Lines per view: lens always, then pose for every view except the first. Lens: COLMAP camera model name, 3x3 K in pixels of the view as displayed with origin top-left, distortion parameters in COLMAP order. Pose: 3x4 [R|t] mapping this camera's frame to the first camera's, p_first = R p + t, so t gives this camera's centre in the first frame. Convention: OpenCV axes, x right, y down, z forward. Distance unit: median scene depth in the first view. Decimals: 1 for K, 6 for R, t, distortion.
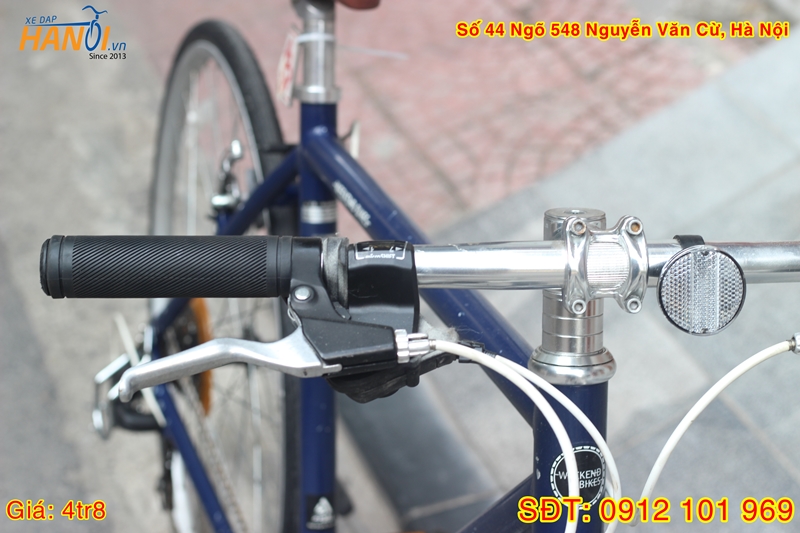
lens RADIAL K [[1865.8, 0, 400.0], [0, 1865.8, 266.5], [0, 0, 1]] dist [-0.109722, -0.087604]
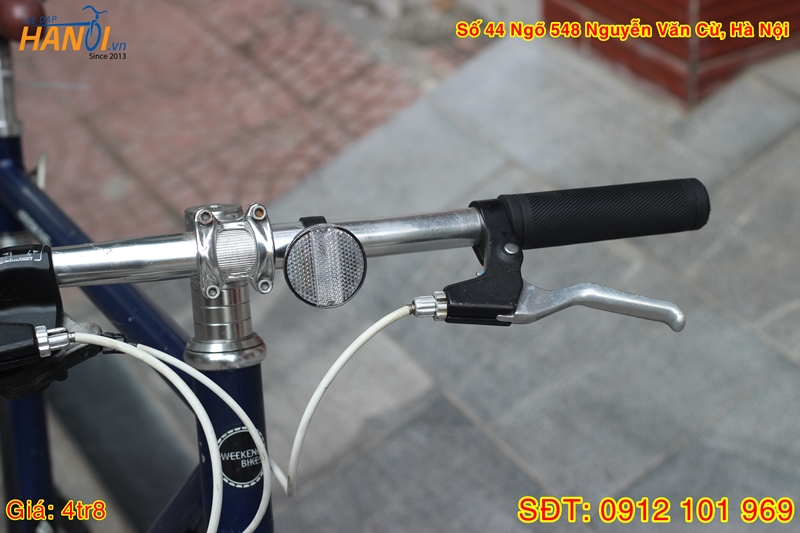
lens RADIAL K [[1899.4, 0, 400.0], [0, 1899.4, 266.5], [0, 0, 1]] dist [0.044999, -0.010269]
pose [[0.992511, -0.086254, 0.086503, 0.103118], [0.089200, 0.995538, -0.030778, 0.047412], [-0.083463, 0.038263, 0.995776, -0.088856]]
